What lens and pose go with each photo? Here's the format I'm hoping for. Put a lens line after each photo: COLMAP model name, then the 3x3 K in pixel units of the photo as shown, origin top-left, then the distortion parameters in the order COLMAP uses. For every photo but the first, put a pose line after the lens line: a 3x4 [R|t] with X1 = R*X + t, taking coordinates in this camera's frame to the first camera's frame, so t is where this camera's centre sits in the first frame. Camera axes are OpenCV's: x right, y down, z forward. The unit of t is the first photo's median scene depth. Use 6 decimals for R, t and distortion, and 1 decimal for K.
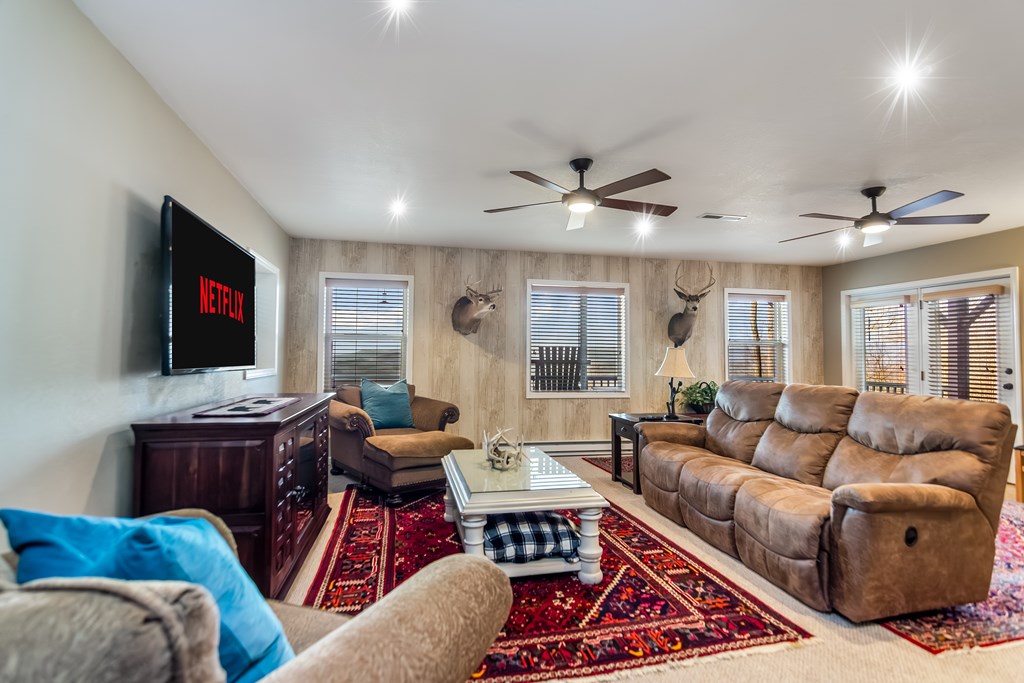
lens RADIAL K [[518.6, 0, 512.9], [0, 518.6, 338.8], [0, 0, 1]] dist [-0.002708, -0.000329]
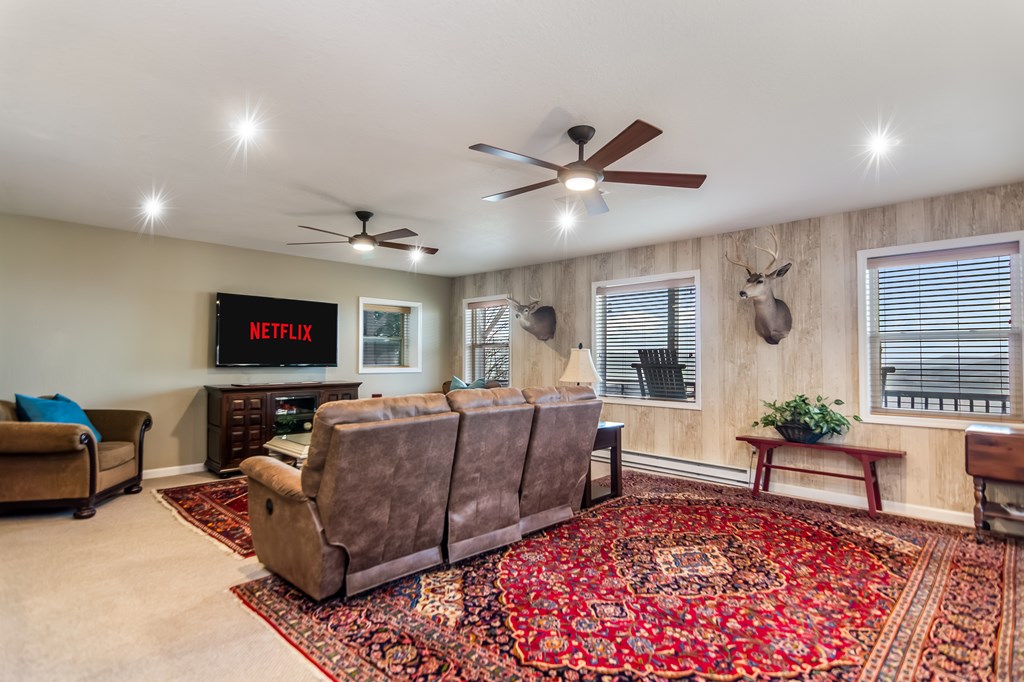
lens RADIAL K [[533.4, 0, 512.0], [0, 533.4, 341.0], [0, 0, 1]] dist [0.001421, 0.000163]
pose [[0.529201, -0.036588, -0.847707, 0.884459], [0.025079, 0.999308, -0.027474, 0.024026], [0.848126, -0.006721, 0.529752, 0.347404]]
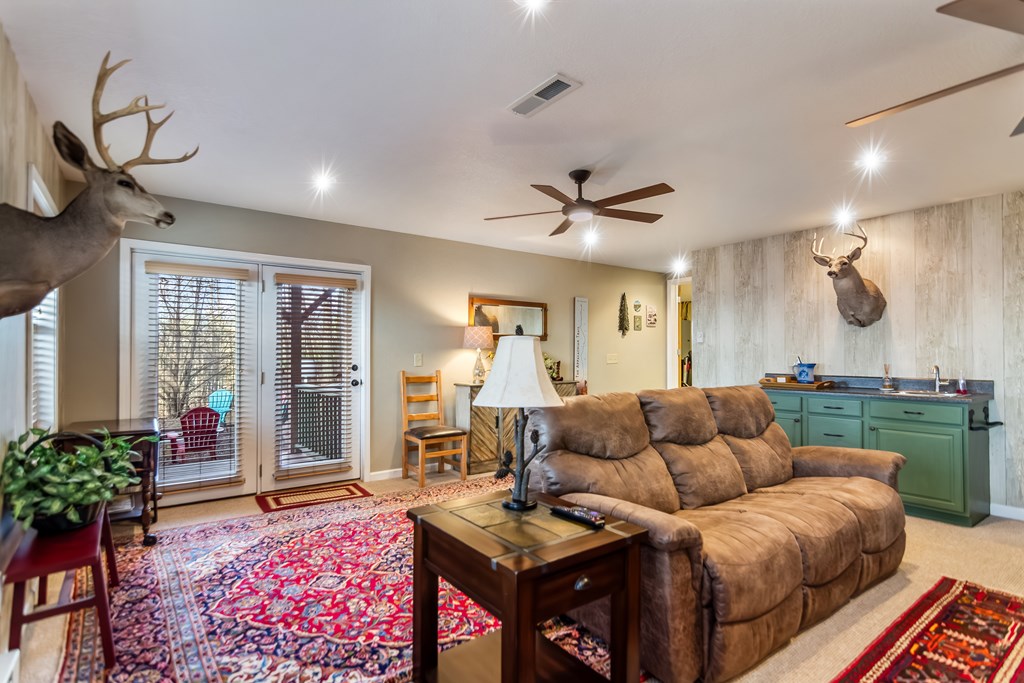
lens RADIAL K [[503.3, 0, 512.0], [0, 503.3, 341.5], [0, 0, 1]] dist [-0.000924, 0.000520]
pose [[-0.392321, 0.019406, 0.919624, -0.055325], [-0.030723, 0.998943, -0.034186, 0.032539], [-0.919315, -0.041665, -0.391310, 0.995132]]
